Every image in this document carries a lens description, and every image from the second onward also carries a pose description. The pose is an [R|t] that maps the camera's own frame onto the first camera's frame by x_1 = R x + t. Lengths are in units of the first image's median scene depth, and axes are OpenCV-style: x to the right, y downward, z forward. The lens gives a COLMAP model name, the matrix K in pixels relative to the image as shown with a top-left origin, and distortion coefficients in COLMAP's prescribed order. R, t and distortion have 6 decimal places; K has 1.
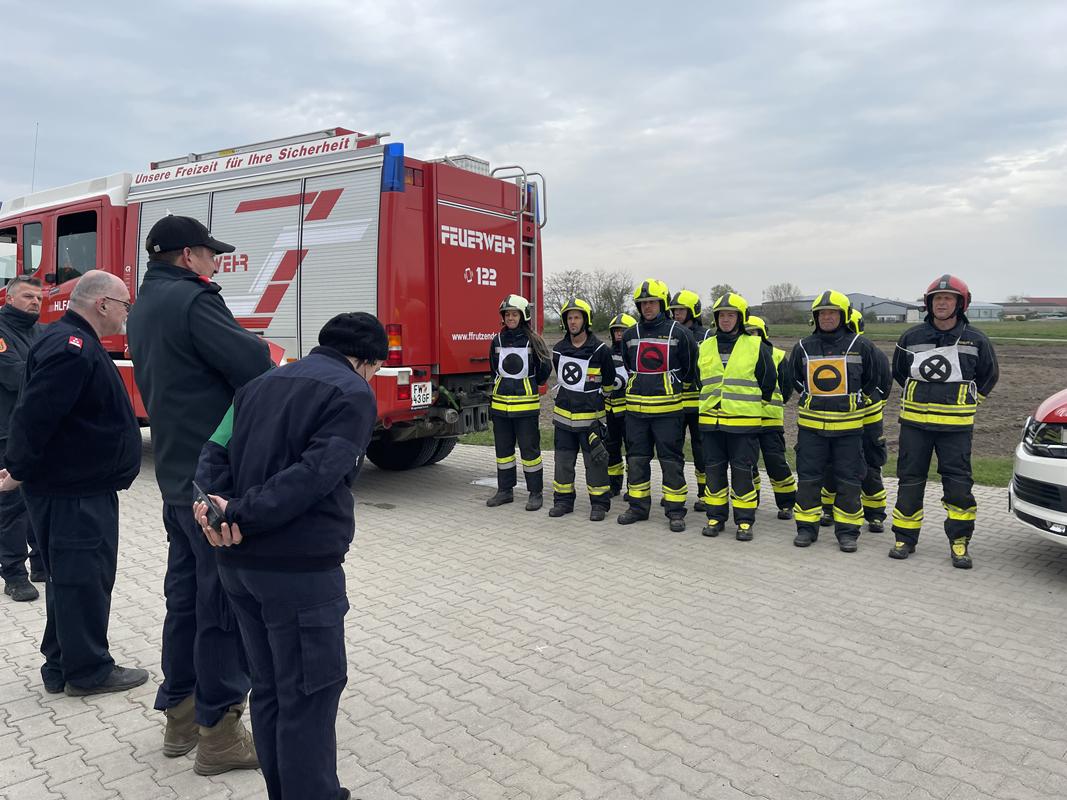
lens RADIAL K [[819.4, 0, 533.5], [0, 819.4, 400.0], [0, 0, 1]] dist [0.044978, -0.003752]
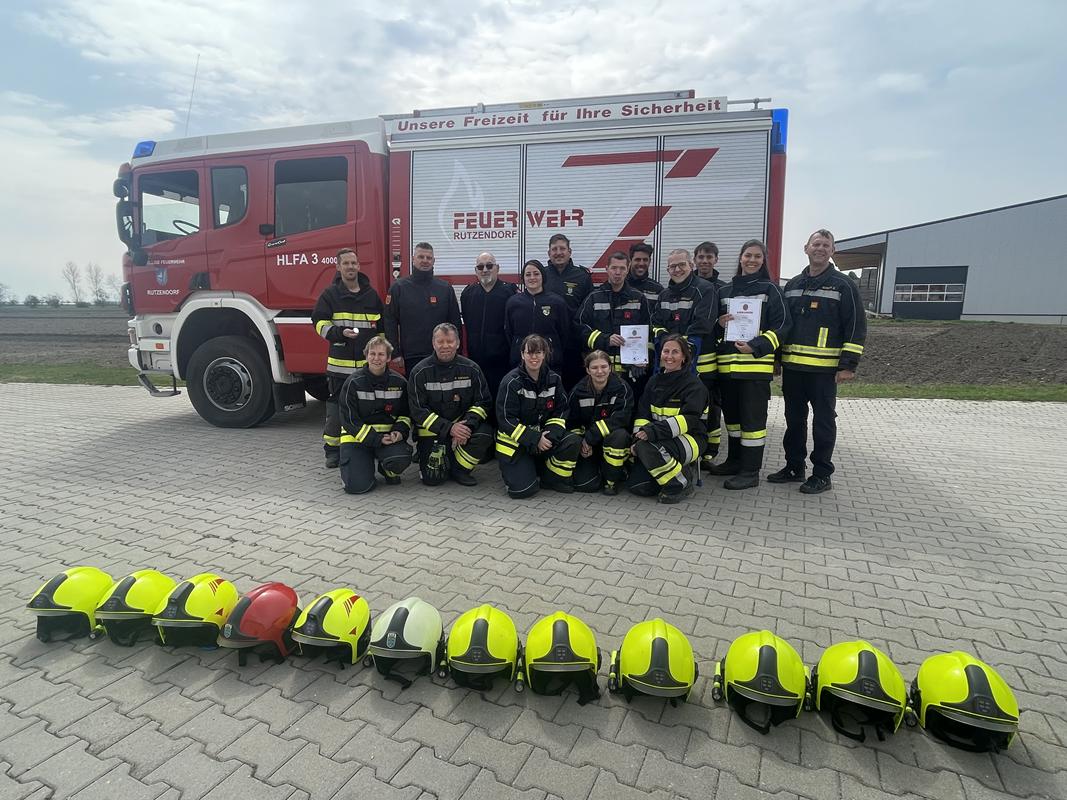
lens RADIAL K [[607.8, 0, 533.5], [0, 607.8, 400.0], [0, 0, 1]] dist [-0.000518, 0.000453]
pose [[0.933970, -0.042527, 0.354813, -0.688664], [0.022859, 0.997970, 0.059443, 0.009650], [-0.356620, -0.047408, 0.933046, 0.327694]]
